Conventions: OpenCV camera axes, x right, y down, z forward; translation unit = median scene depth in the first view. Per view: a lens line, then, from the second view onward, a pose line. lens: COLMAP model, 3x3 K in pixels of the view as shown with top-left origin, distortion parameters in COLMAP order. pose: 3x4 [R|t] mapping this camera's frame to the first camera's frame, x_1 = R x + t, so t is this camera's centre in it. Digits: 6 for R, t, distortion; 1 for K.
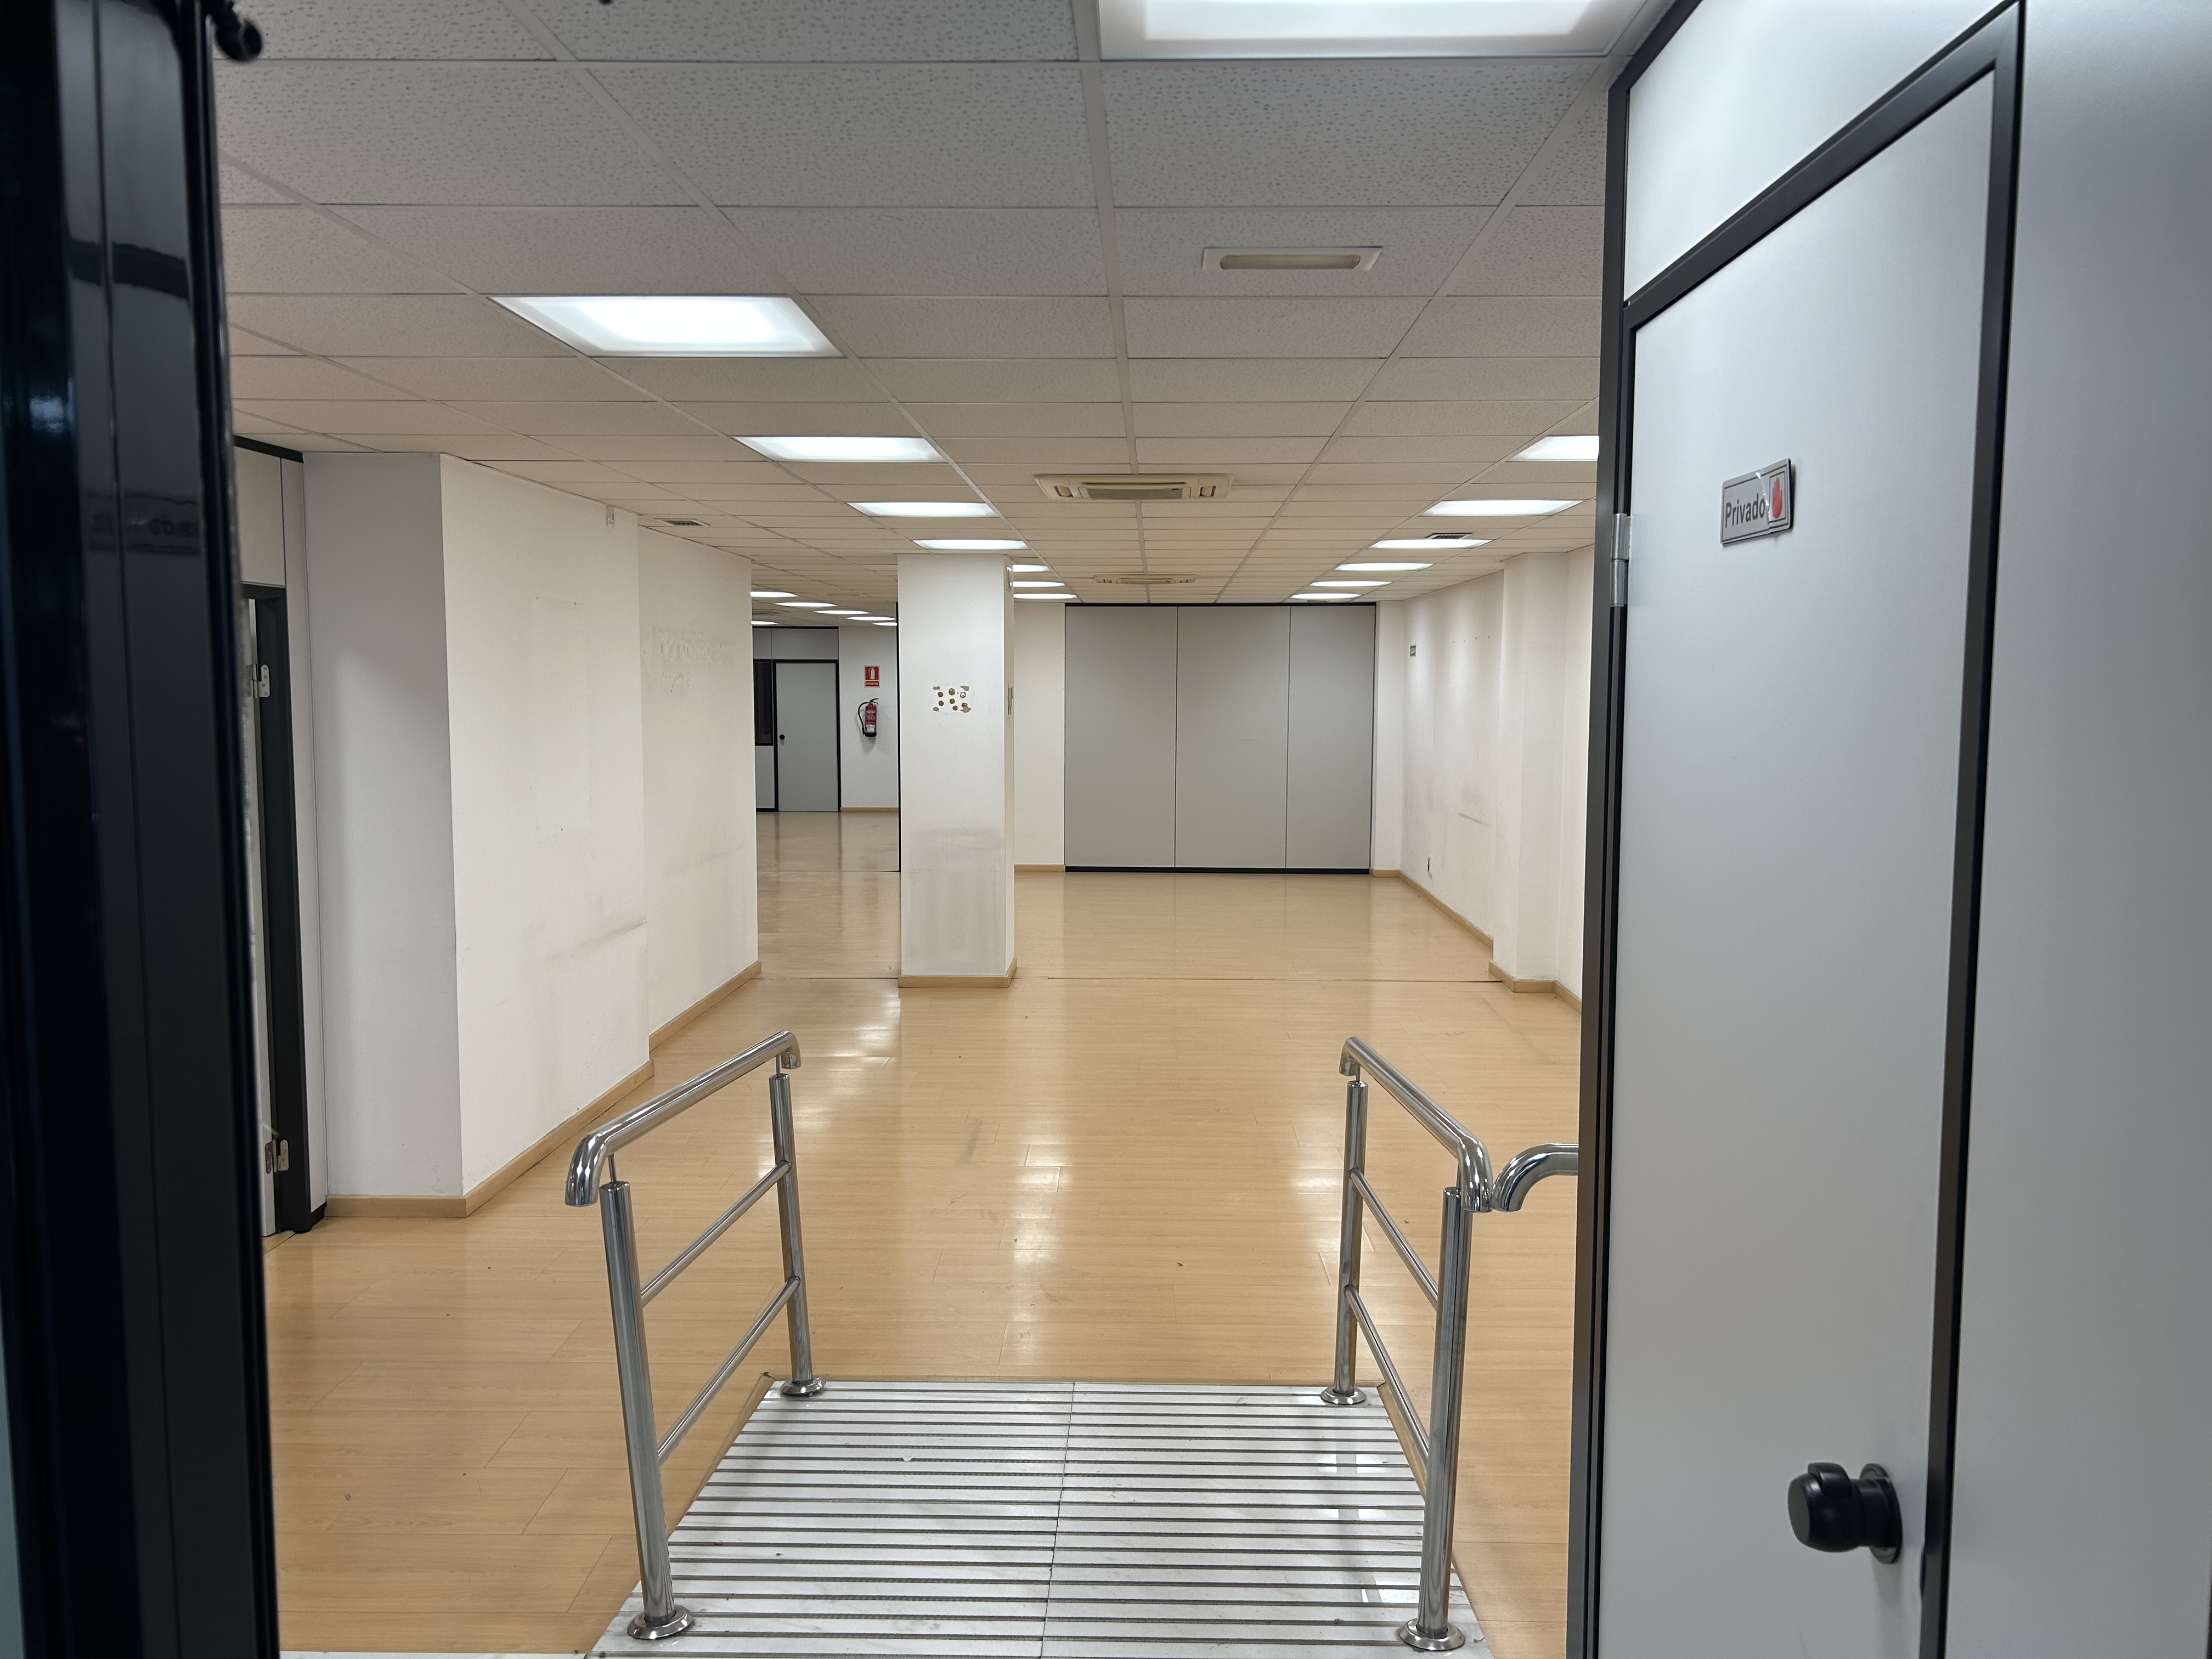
lens RADIAL K [[1664.6, 0, 1107.1], [0, 1664.6, 827.9], [0, 0, 1]] dist [-0.001670, 0.007950]
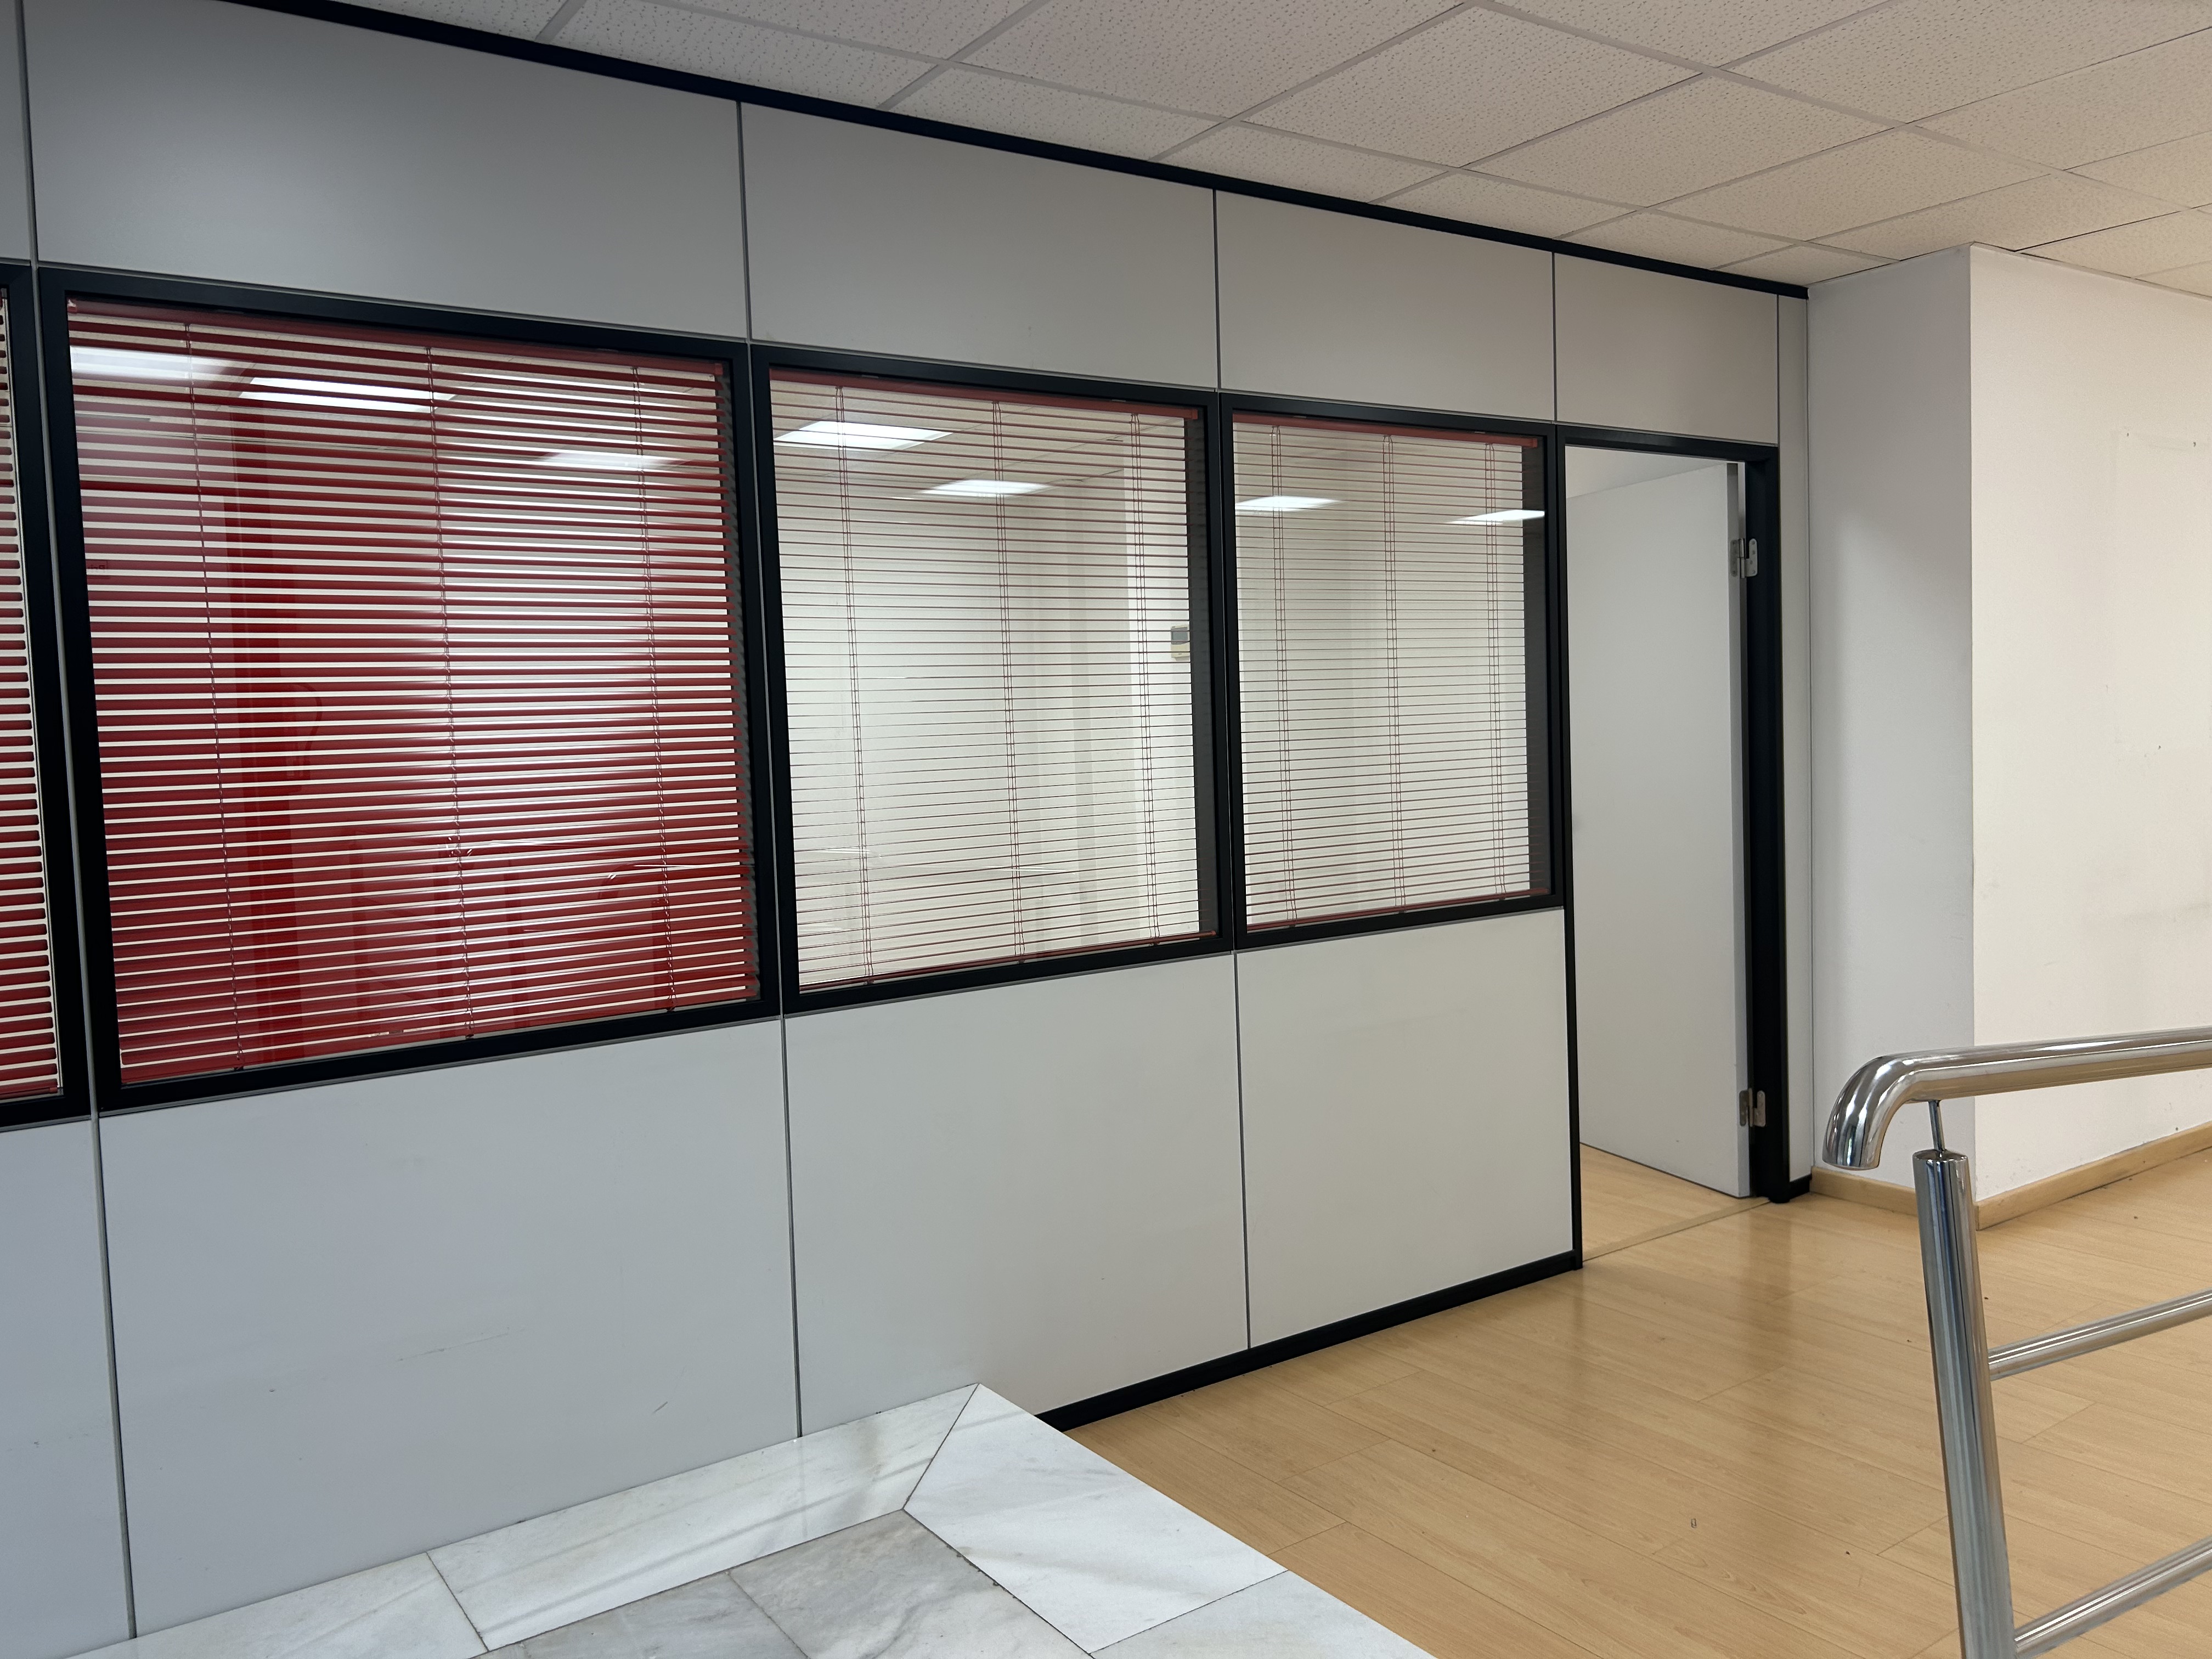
lens RADIAL K [[1664.6, 0, 1091.8], [0, 1664.6, 819.5], [0, 0, 1]] dist [-0.001670, 0.007950]
pose [[0.580973, 0.026433, -0.813494, 0.003594], [-0.035146, 0.999355, 0.007372, 0.054255], [0.813164, 0.024308, 0.581527, 0.218195]]
